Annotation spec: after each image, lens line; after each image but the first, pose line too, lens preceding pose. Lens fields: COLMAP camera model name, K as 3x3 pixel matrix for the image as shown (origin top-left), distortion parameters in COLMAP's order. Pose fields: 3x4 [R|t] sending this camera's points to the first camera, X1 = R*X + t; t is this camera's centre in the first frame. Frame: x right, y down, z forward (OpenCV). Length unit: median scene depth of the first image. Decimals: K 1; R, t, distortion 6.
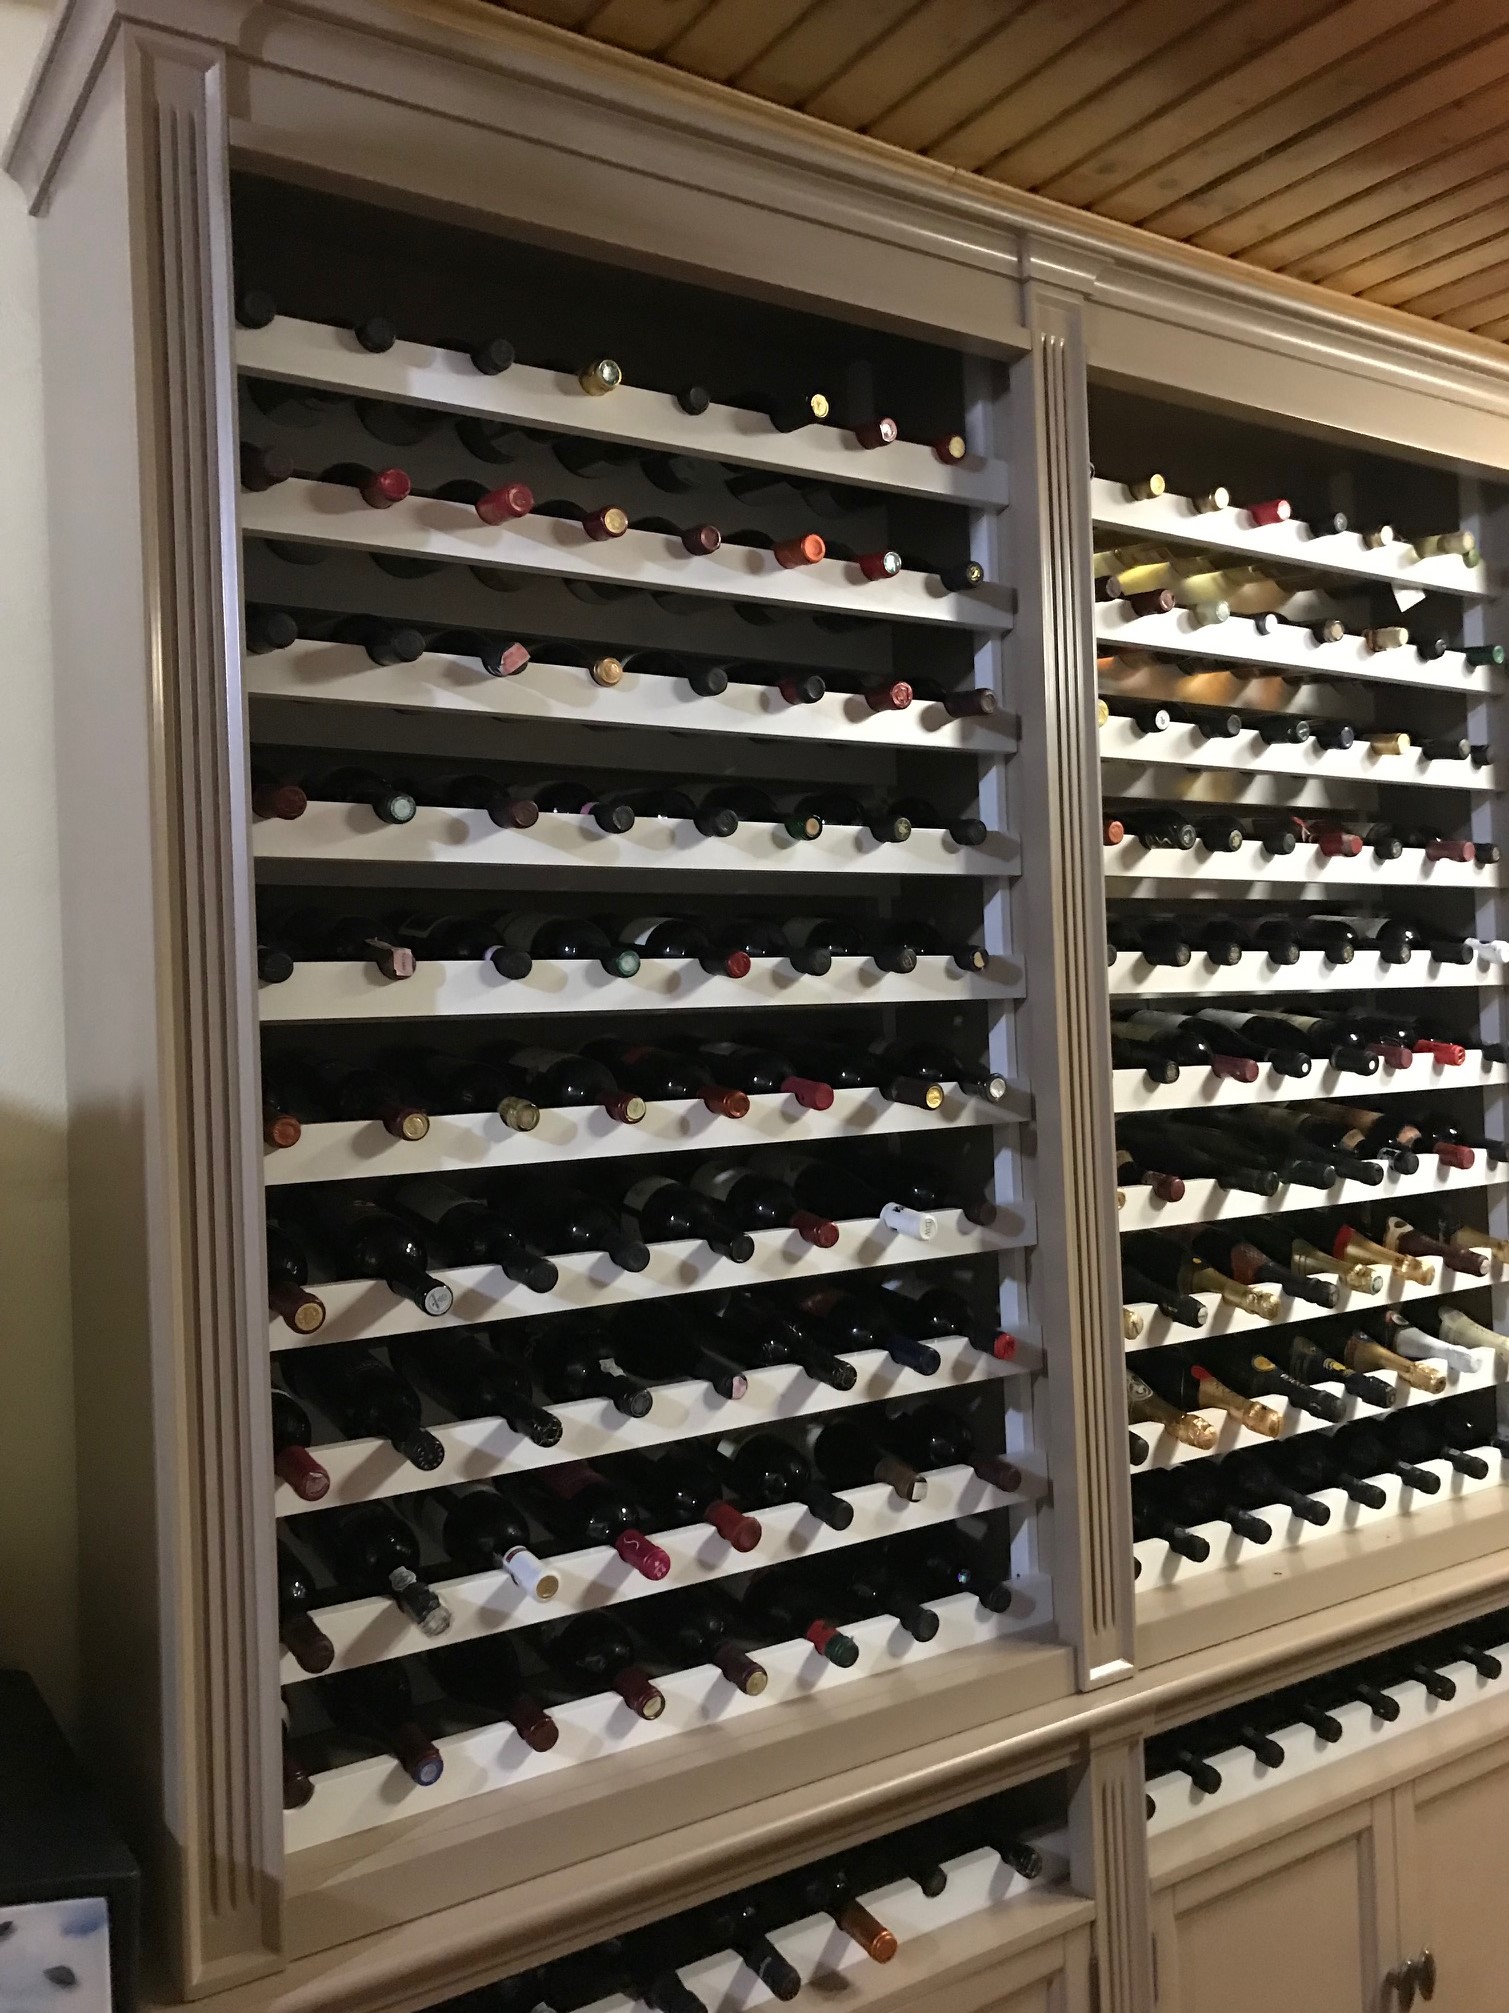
lens RADIAL K [[1666.6, 0, 750.1], [0, 1666.6, 1026.7], [0, 0, 1]] dist [0.038701, -0.067049]
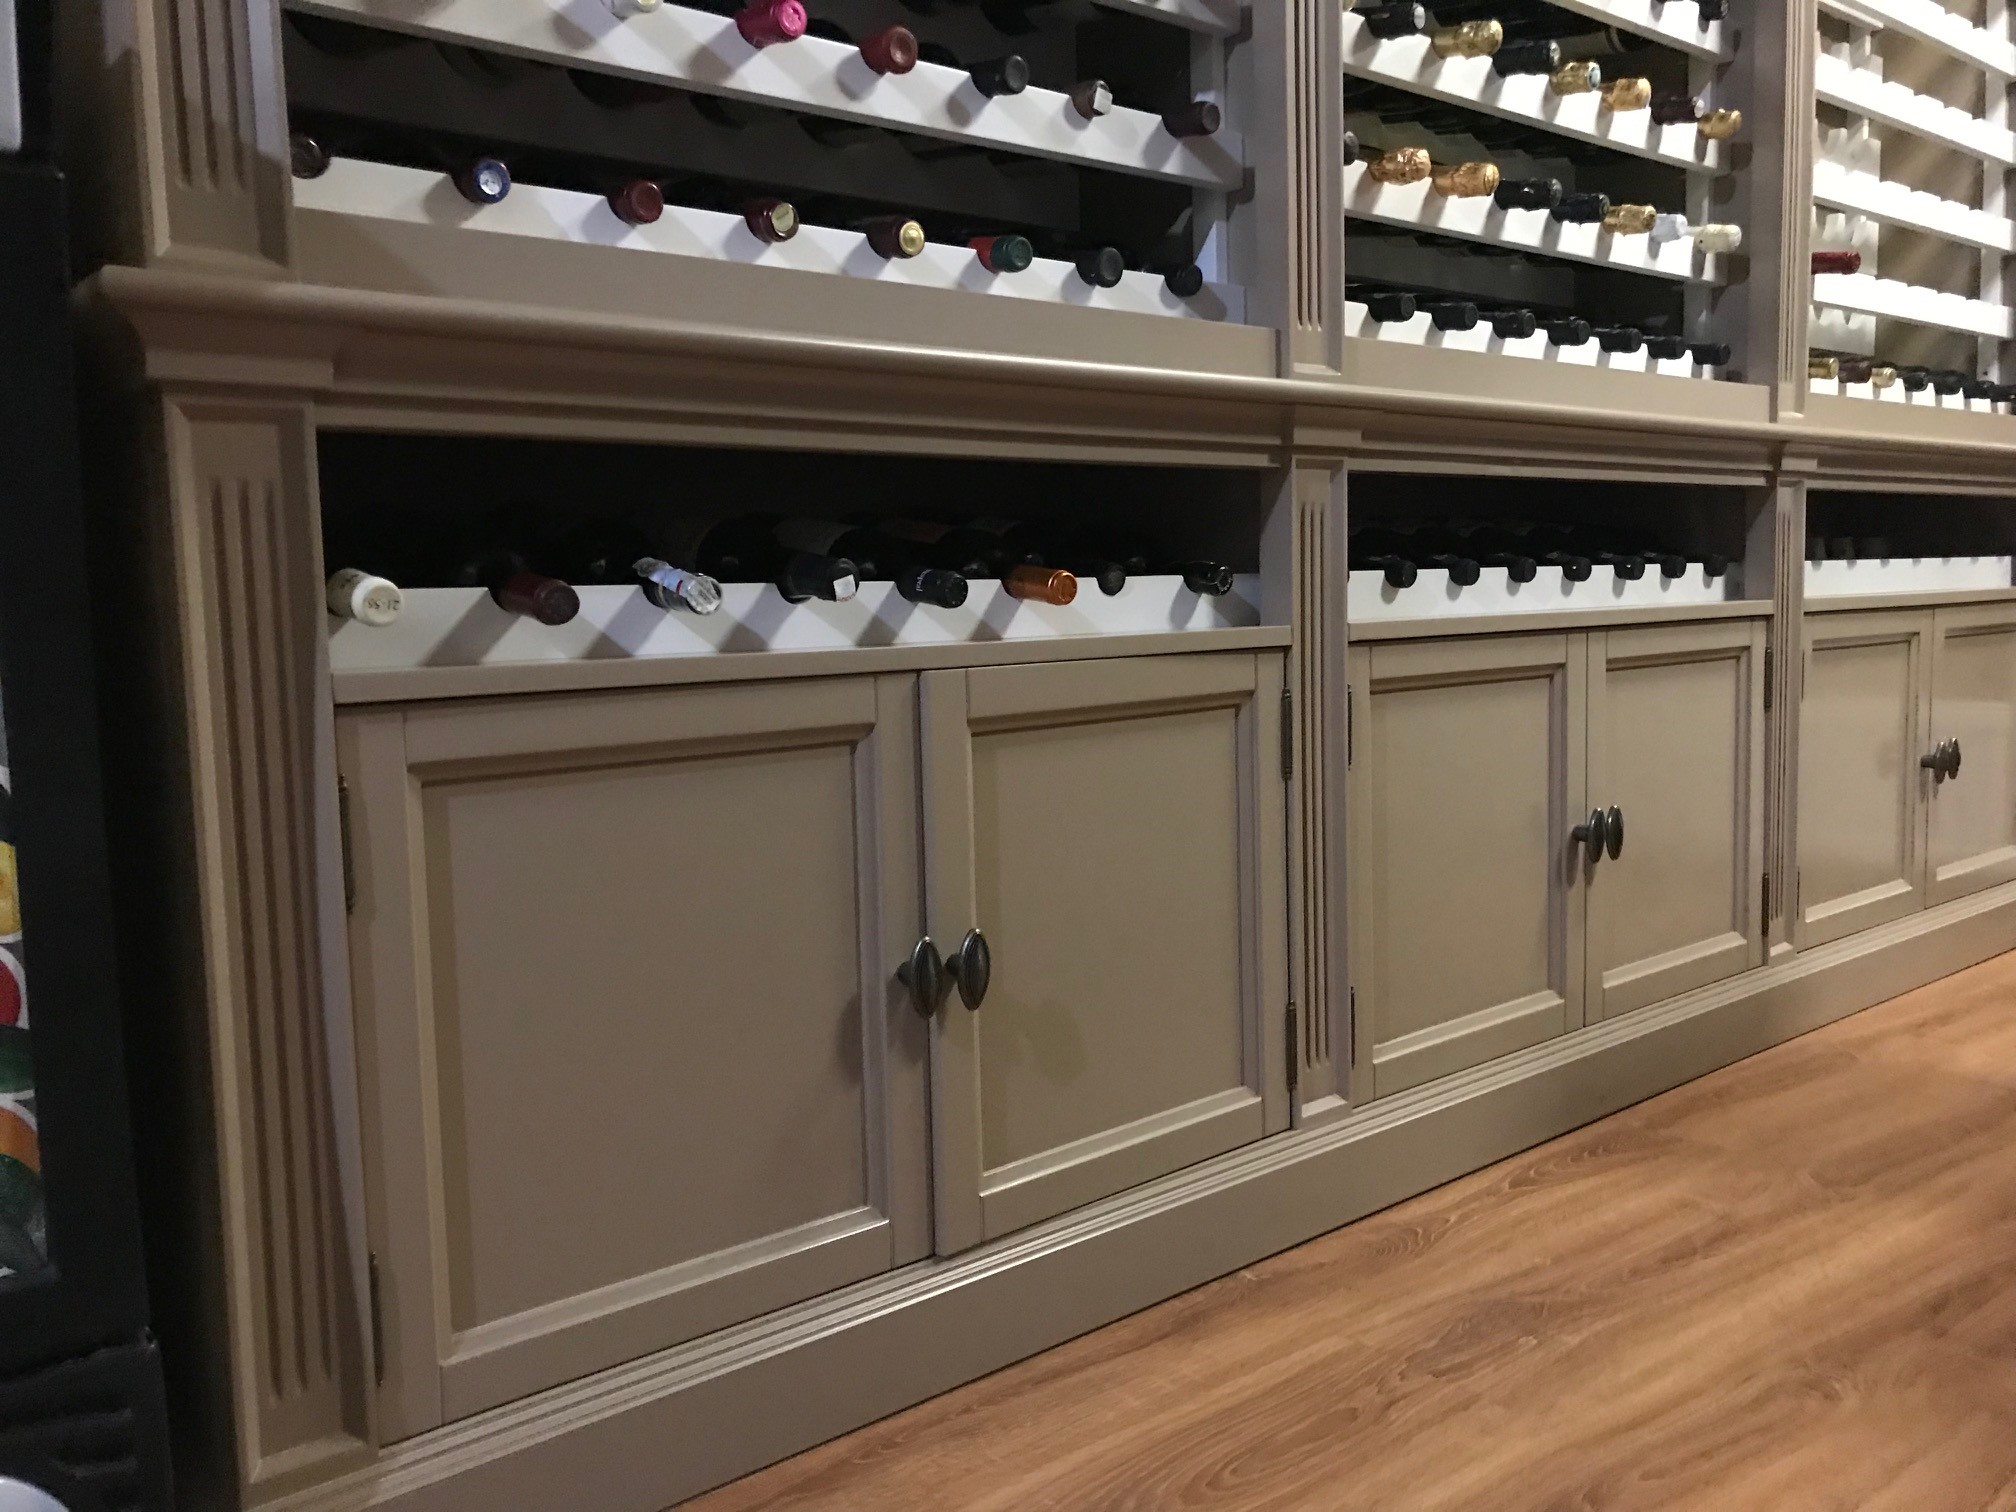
lens RADIAL K [[1653.6, 0, 1030.7], [0, 1653.6, 755.0], [0, 0, 1]] dist [0.044795, -0.059006]
pose [[0.991825, 0.000033, 0.127606, -0.036943], [-0.012796, 0.994986, 0.099195, 0.501545], [-0.126963, -0.100017, 0.986852, 0.160282]]
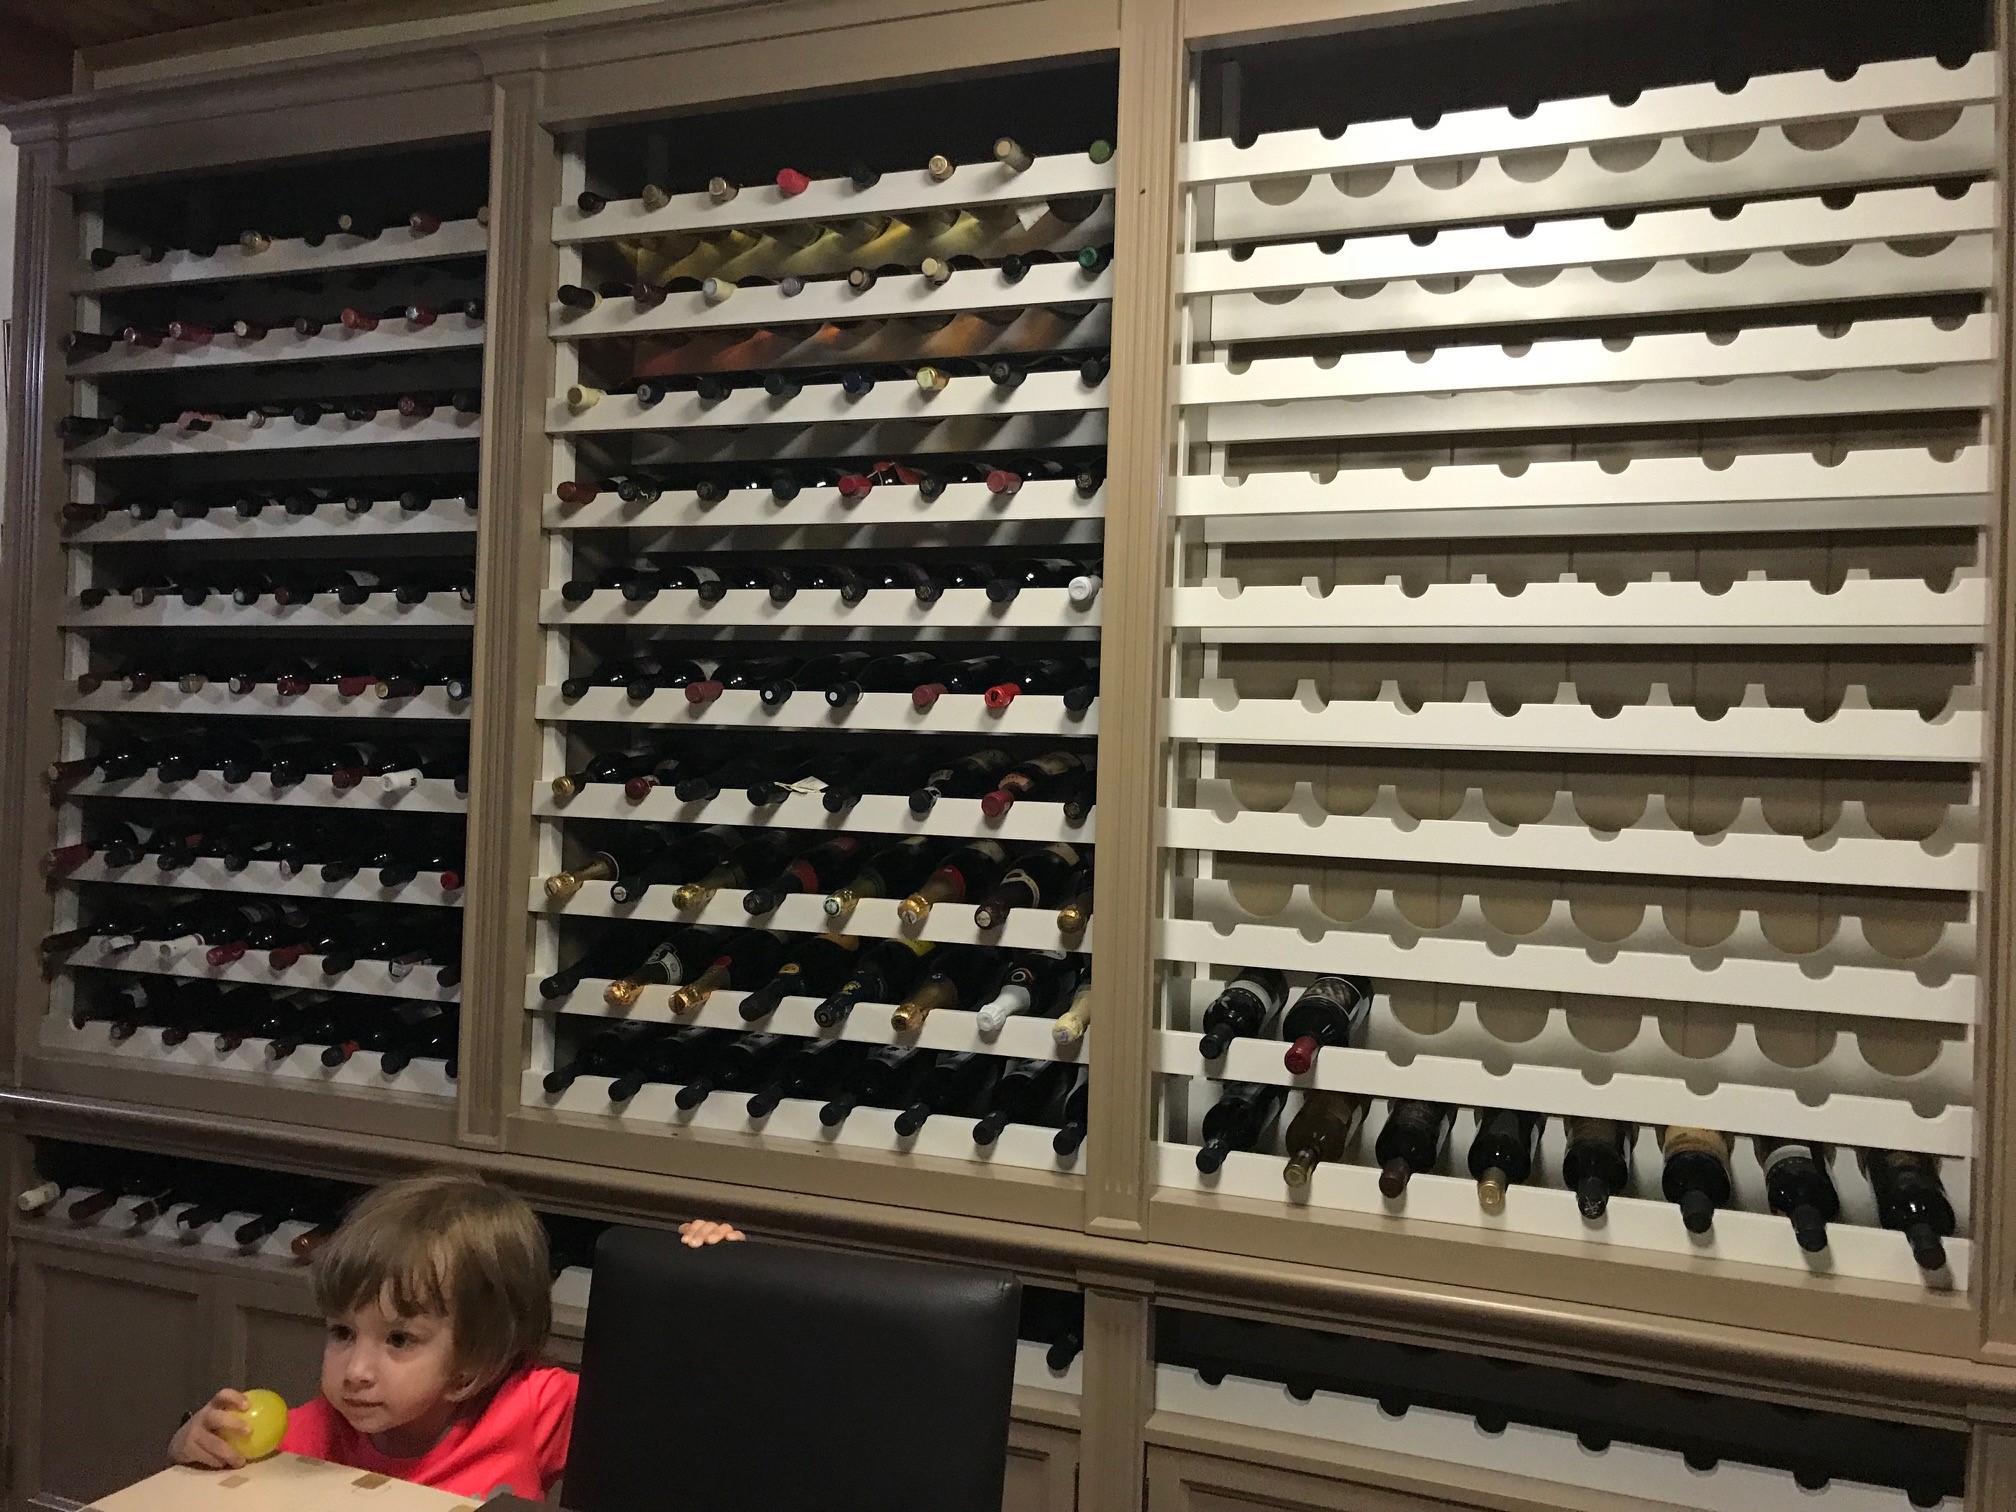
lens RADIAL K [[1669.1, 0, 1008.0], [0, 1669.1, 756.0], [0, 0, 1]] dist [0.038701, -0.067049]
pose [[0.581489, 0.054562, -0.811723, 1.504424], [-0.050782, 0.998237, 0.030721, 0.025824], [0.811968, 0.023357, 0.583234, 0.573577]]
